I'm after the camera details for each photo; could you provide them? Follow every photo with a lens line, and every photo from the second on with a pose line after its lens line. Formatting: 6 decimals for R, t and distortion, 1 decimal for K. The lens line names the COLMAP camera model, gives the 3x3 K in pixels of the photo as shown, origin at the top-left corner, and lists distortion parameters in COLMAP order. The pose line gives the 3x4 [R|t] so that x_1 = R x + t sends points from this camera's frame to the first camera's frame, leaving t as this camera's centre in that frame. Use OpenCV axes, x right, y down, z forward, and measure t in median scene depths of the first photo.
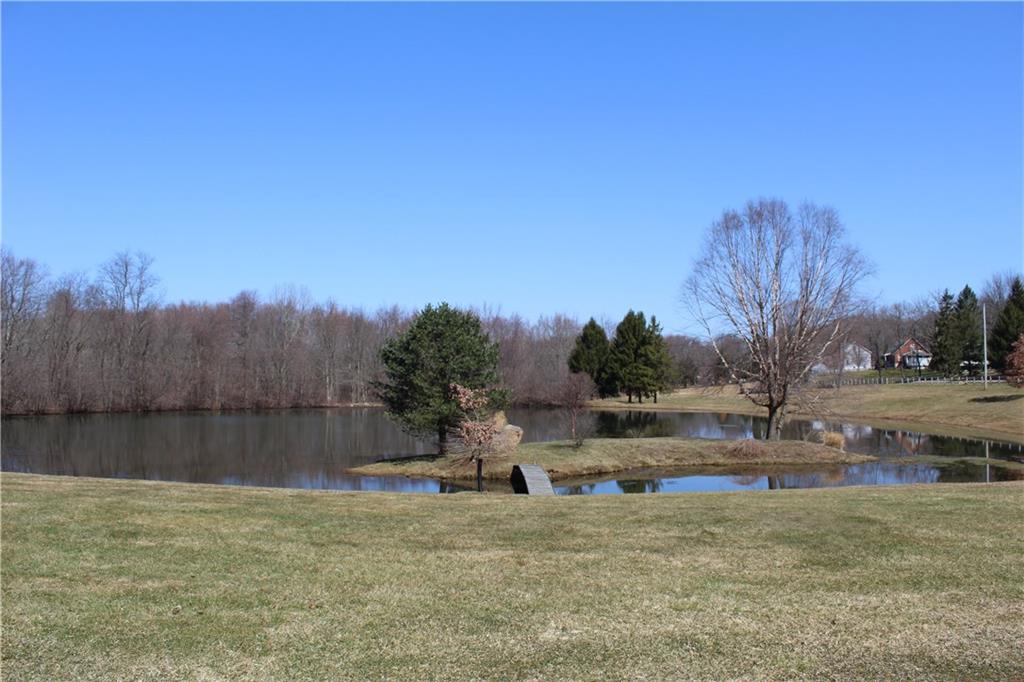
lens RADIAL K [[849.3, 0, 509.9], [0, 849.3, 331.4], [0, 0, 1]] dist [-0.171777, 0.148729]
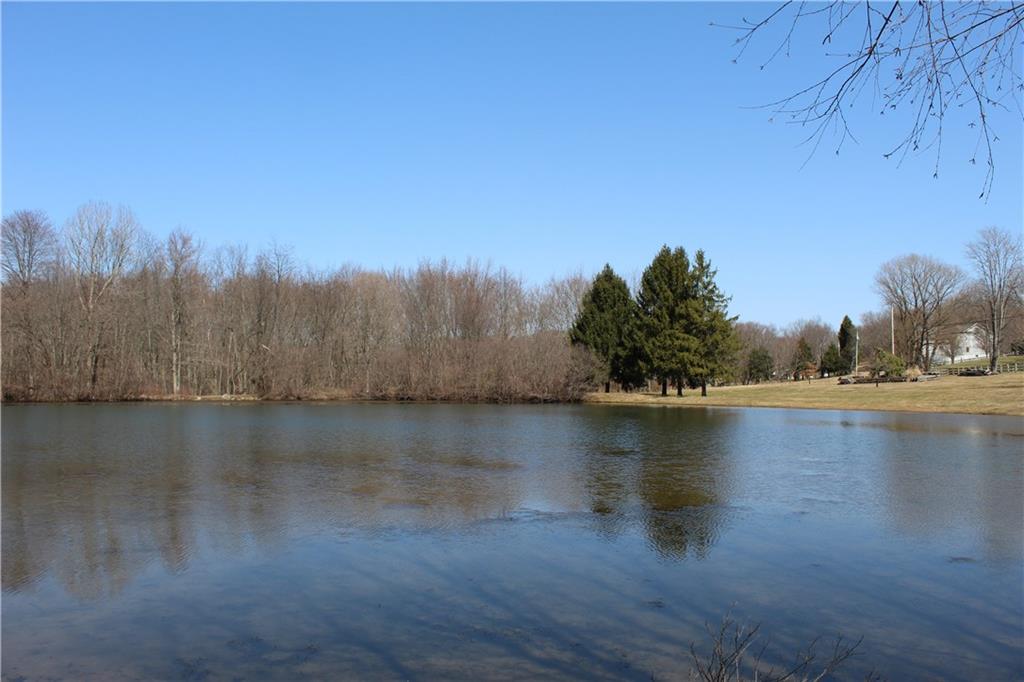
lens RADIAL K [[849.3, 0, 509.9], [0, 849.3, 331.4], [0, 0, 1]] dist [-0.171777, 0.148729]
pose [[0.996476, -0.004810, -0.083738, 0.081464], [0.004744, 0.999988, -0.000993, 0.036911], [0.083741, 0.000592, 0.996487, 0.378793]]
